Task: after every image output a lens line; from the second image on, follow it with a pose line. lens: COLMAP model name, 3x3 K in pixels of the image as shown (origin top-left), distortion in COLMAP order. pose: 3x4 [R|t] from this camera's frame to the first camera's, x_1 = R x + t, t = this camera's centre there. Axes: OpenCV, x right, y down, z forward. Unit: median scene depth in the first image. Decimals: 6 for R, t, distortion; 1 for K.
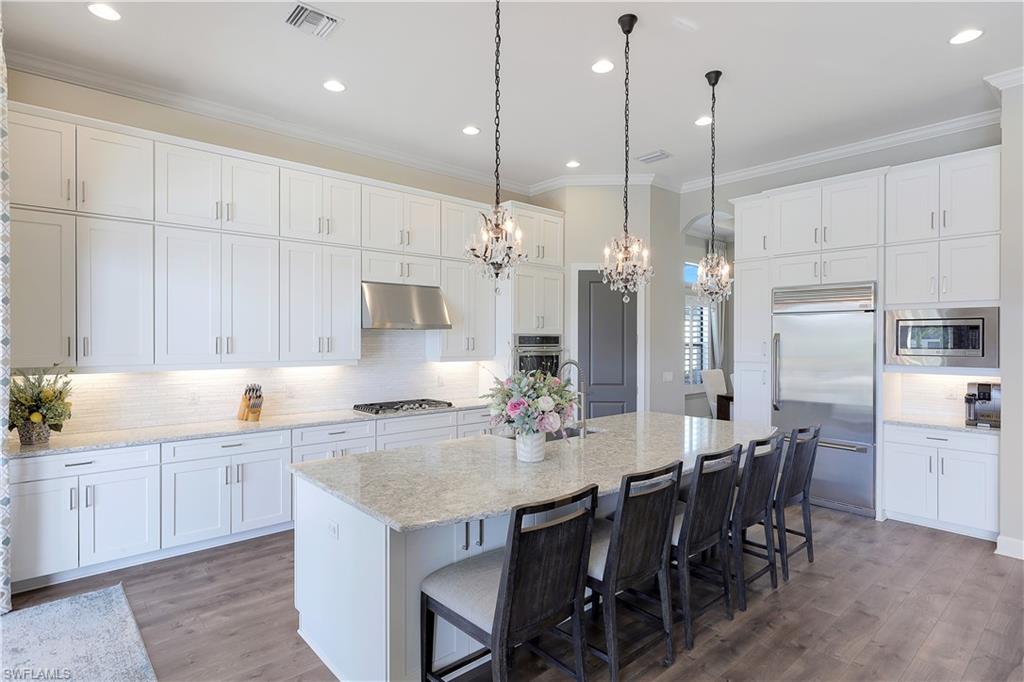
lens RADIAL K [[531.9, 0, 510.5], [0, 531.9, 341.3], [0, 0, 1]] dist [0.003533, 0.001106]
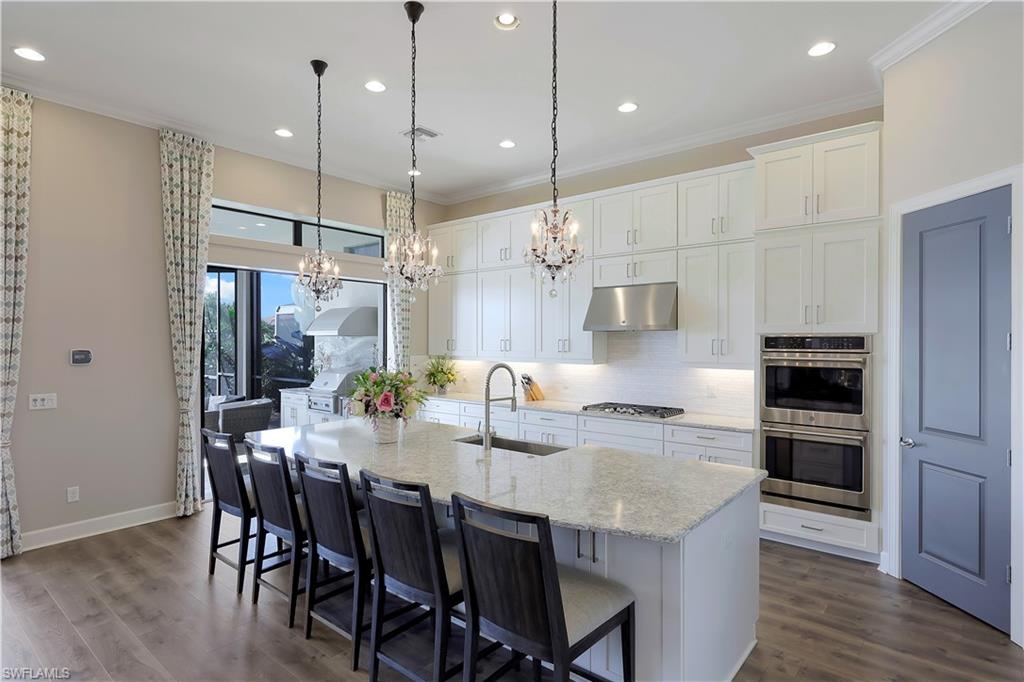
lens RADIAL K [[536.9, 0, 512.0], [0, 536.9, 341.0], [0, 0, 1]] dist [0.010728, -0.000091]
pose [[0.159268, 0.000423, -0.987235, 0.912279], [-0.003586, 0.999994, -0.000150, -0.004031], [0.987229, 0.003564, 0.159268, 0.771718]]
